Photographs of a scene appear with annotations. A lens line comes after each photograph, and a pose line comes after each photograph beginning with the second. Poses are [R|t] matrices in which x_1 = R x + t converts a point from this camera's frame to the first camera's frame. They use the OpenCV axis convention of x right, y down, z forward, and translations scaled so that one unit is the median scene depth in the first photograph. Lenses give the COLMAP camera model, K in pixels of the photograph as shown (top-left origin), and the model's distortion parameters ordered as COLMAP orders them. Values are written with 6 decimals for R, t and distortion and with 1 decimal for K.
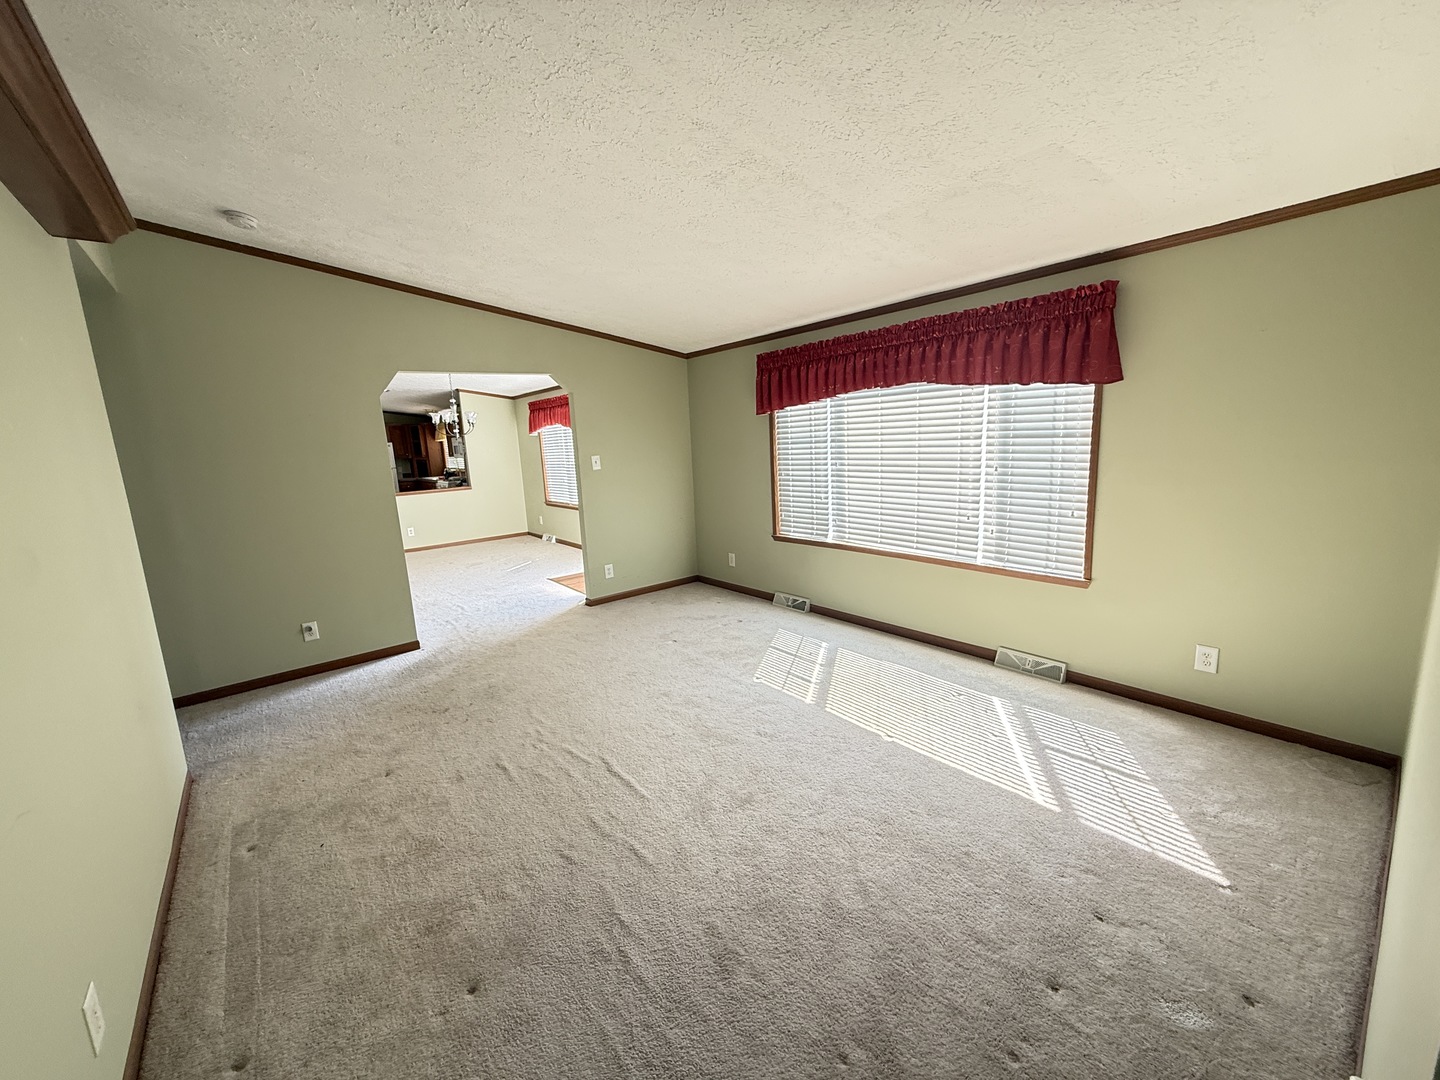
lens RADIAL K [[571.5, 0, 717.7], [0, 571.5, 537.8], [0, 0, 1]] dist [-0.000598, 0.000221]
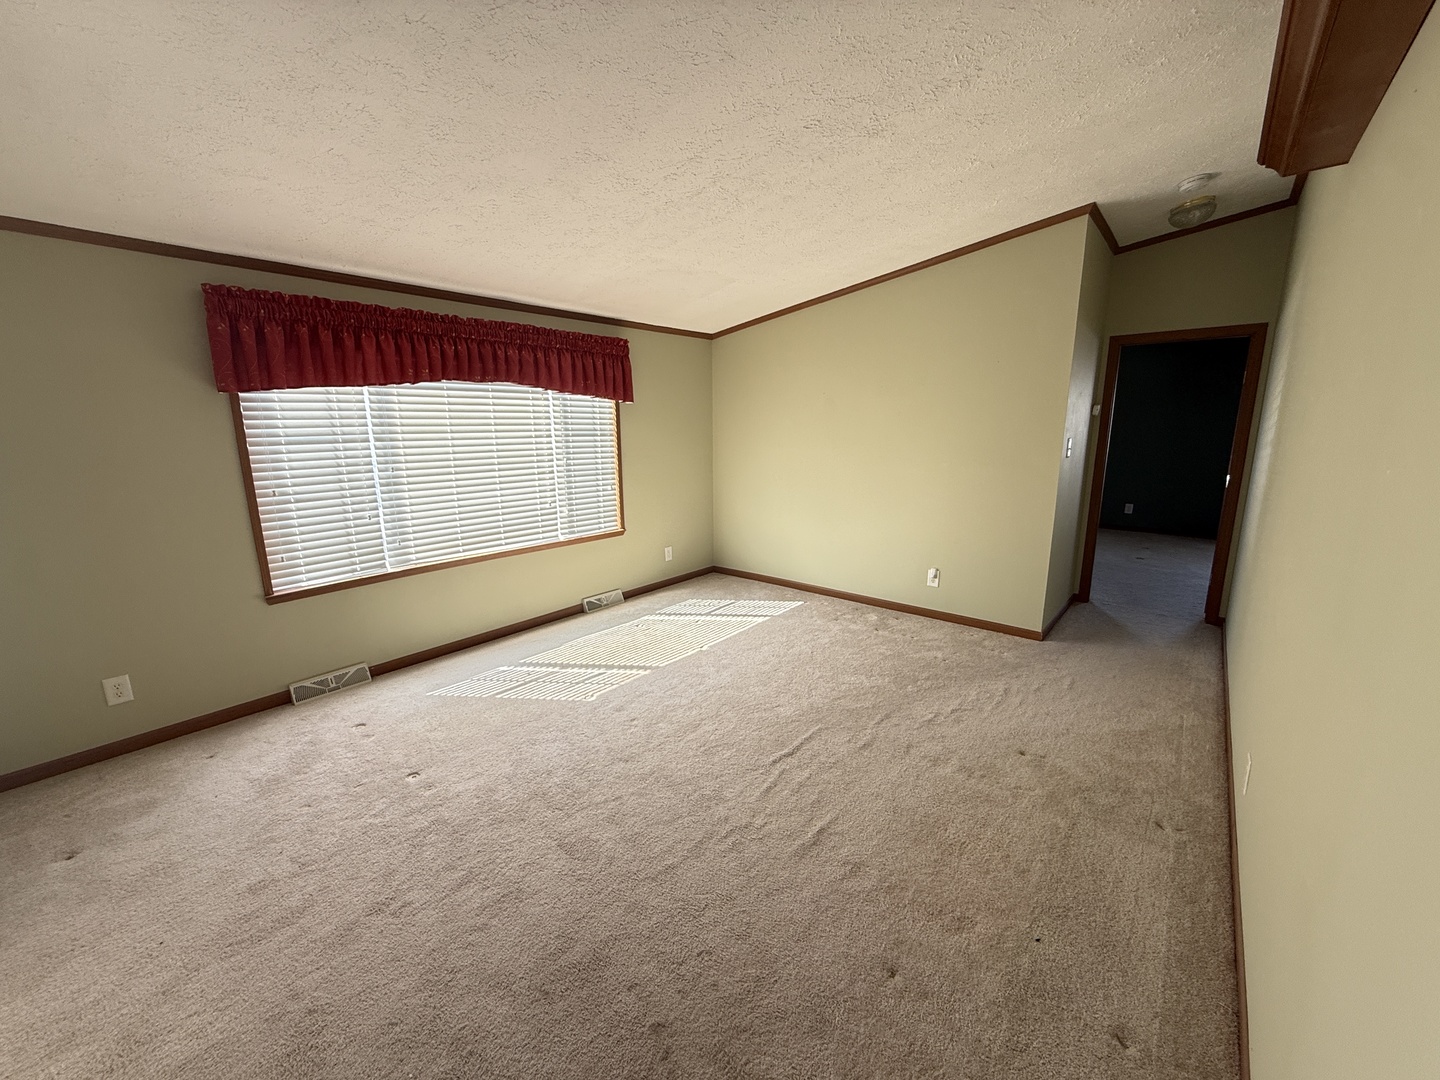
lens RADIAL K [[571.5, 0, 724.1], [0, 571.5, 543.9], [0, 0, 1]] dist [-0.000598, 0.000221]
pose [[-0.193246, -0.169982, 0.966314, -0.778827], [0.173563, 0.963424, 0.204183, -0.134168], [-0.965677, 0.207174, -0.156675, 0.851079]]
